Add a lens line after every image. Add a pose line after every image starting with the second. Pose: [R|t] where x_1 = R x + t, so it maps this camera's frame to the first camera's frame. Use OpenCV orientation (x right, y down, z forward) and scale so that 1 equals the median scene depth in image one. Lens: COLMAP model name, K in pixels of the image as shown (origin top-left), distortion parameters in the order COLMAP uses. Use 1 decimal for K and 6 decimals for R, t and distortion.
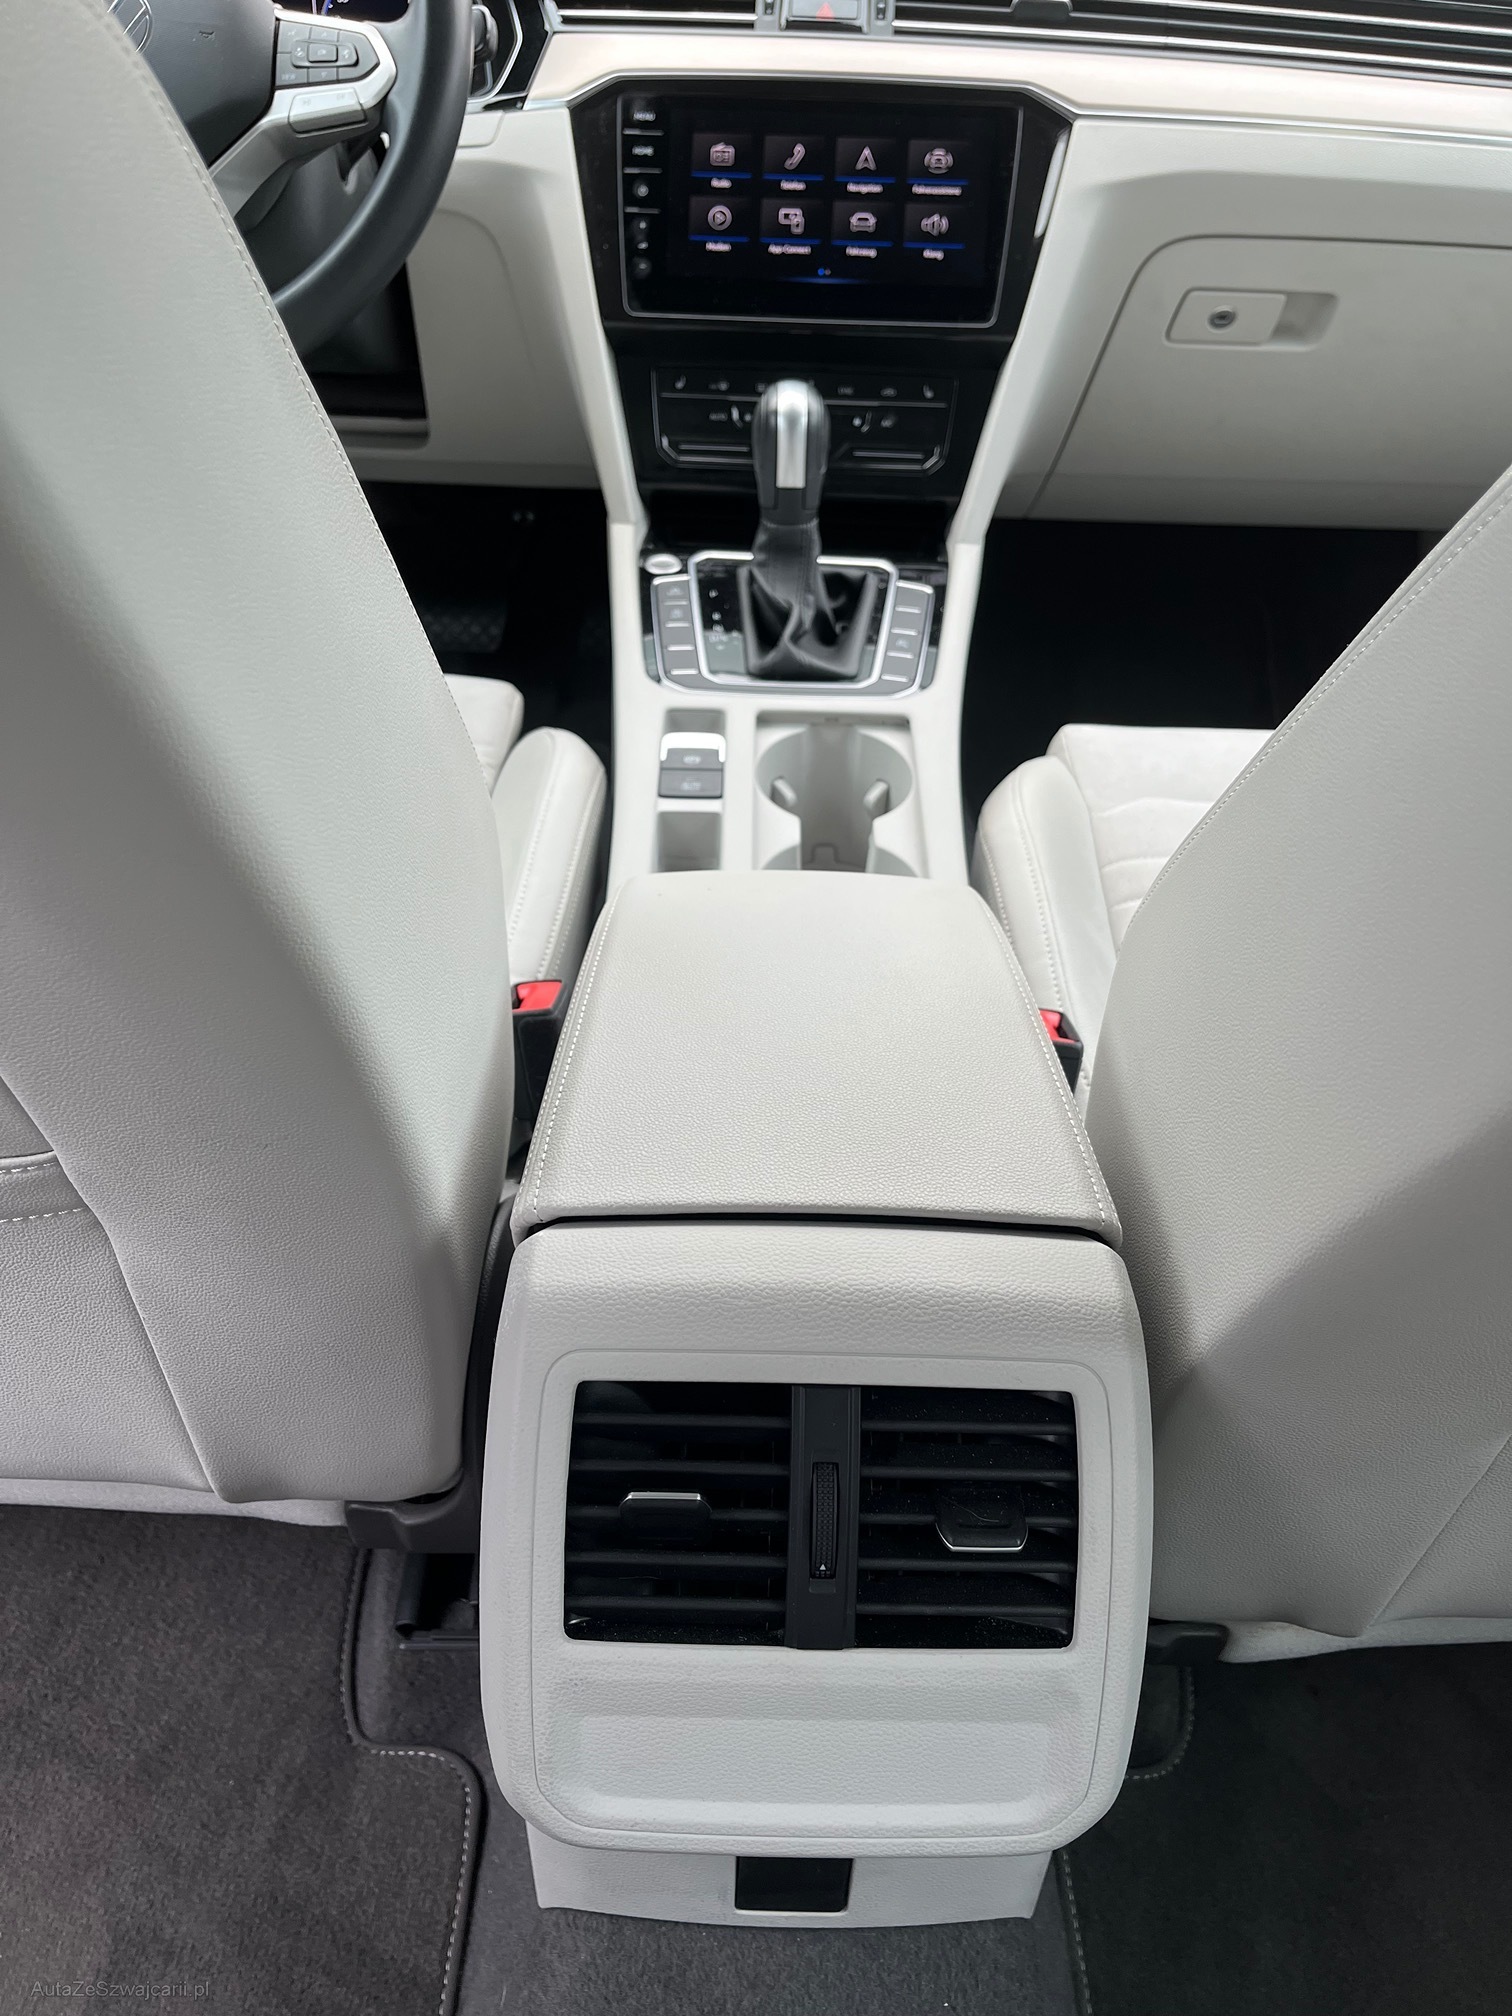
lens RADIAL K [[1479.3, 0, 756.0], [0, 1479.3, 1008.0], [0, 0, 1]] dist [0.076286, -0.113995]
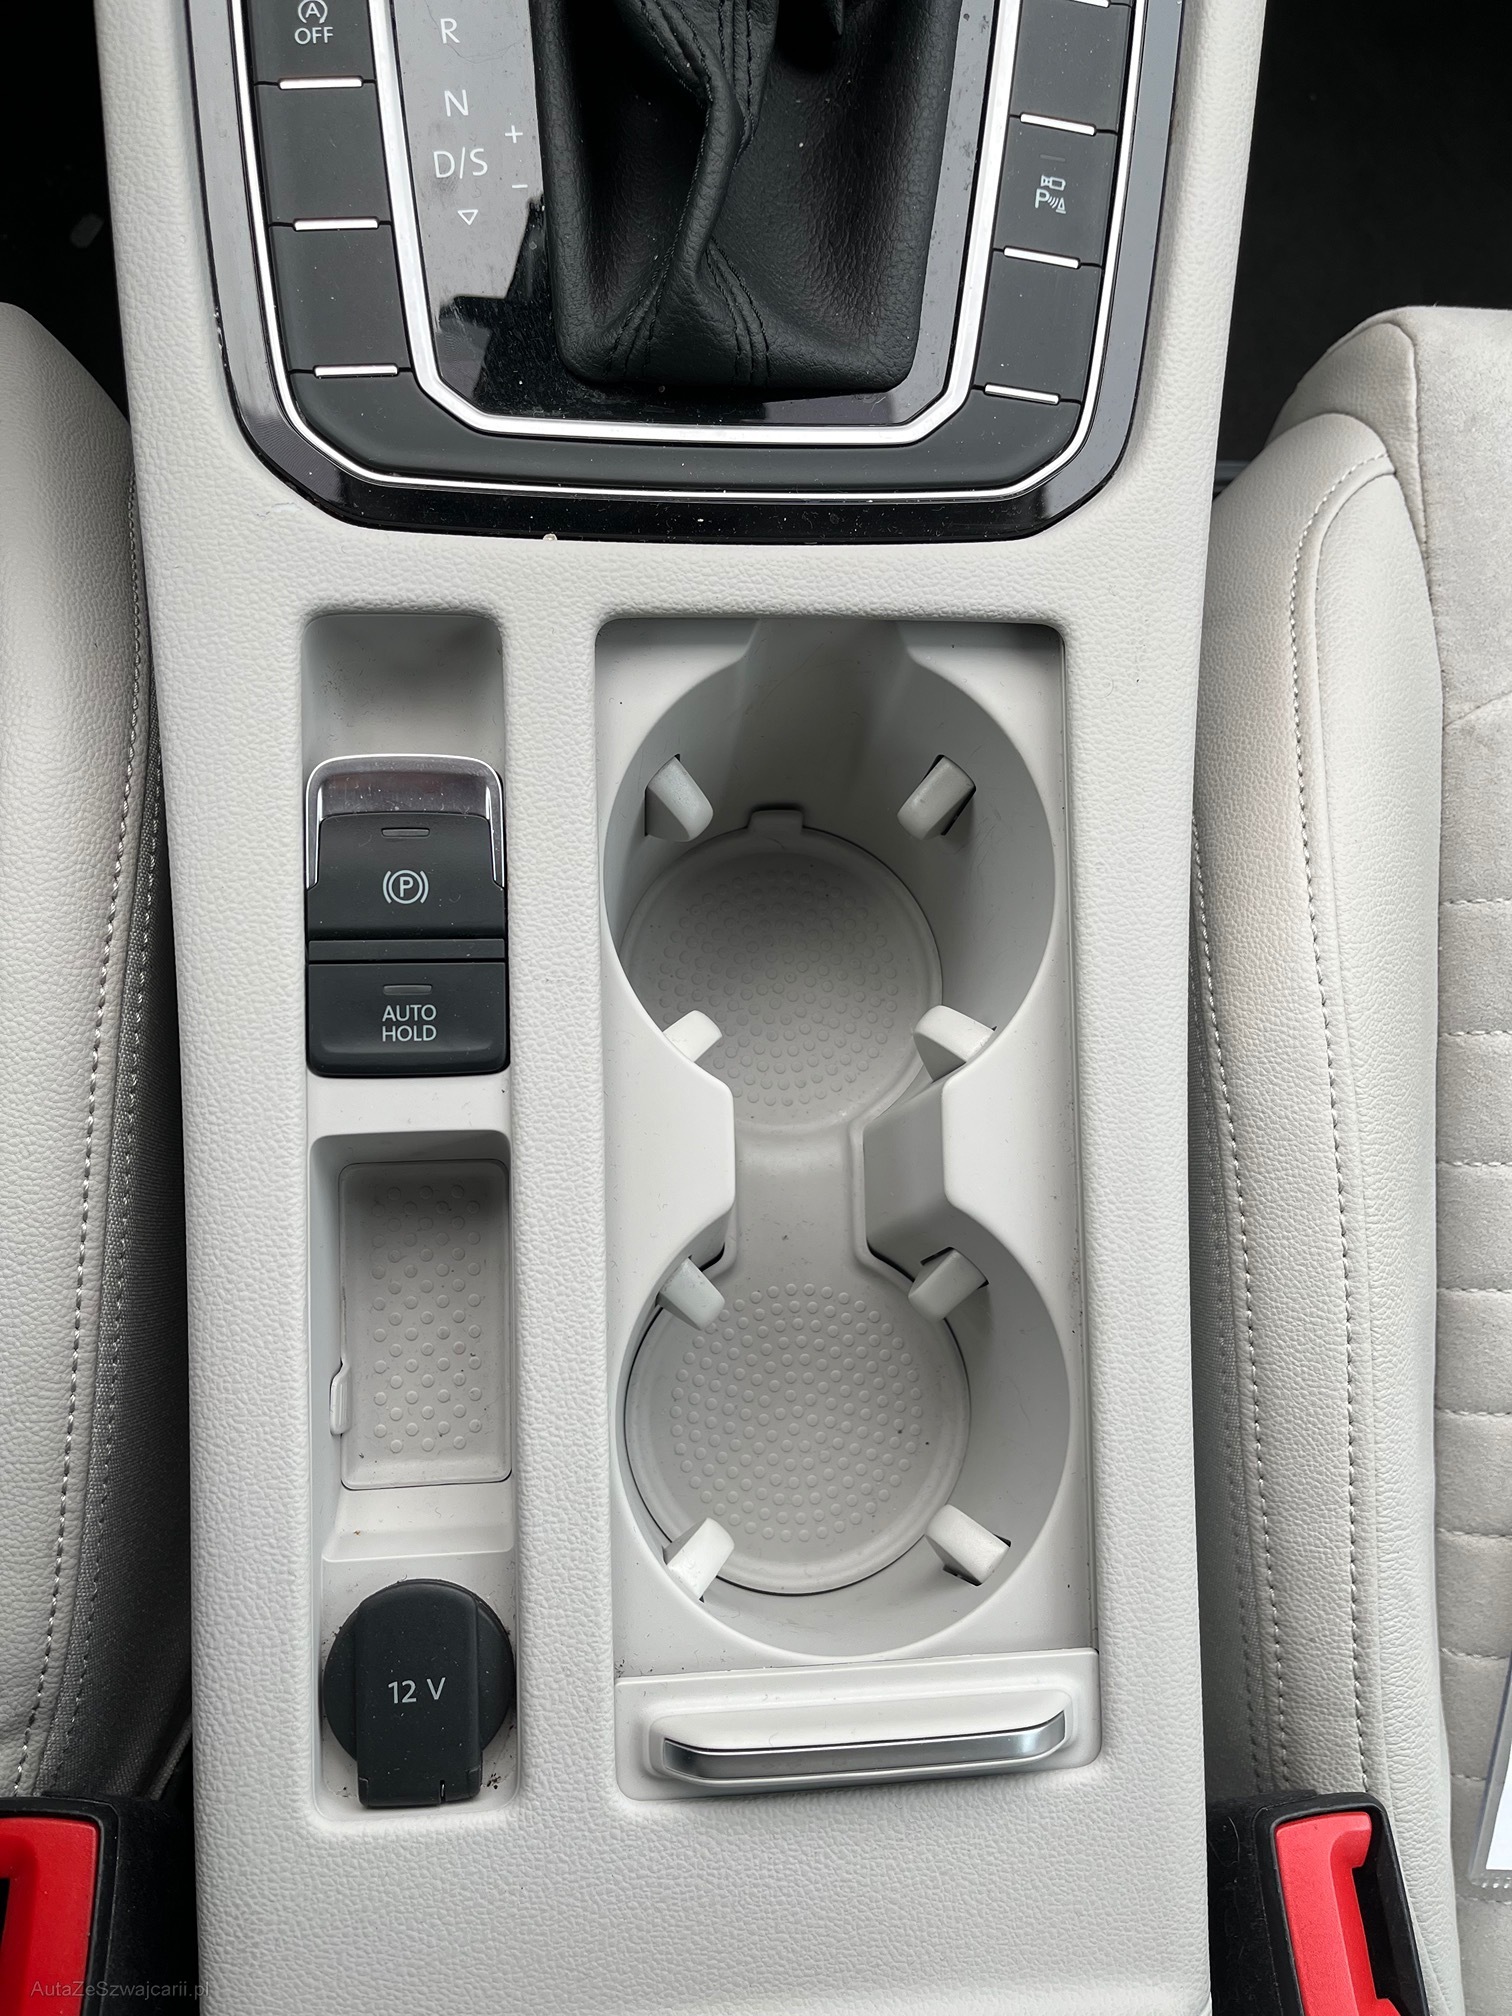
lens RADIAL K [[1506.0, 0, 756.0], [0, 1506.0, 1008.0], [0, 0, 1]] dist [0.049129, -0.083876]
pose [[0.995513, -0.025912, 0.091005, 0.001661], [-0.042095, 0.740072, 0.671208, -0.312641], [-0.084743, -0.672028, 0.735661, 0.616361]]
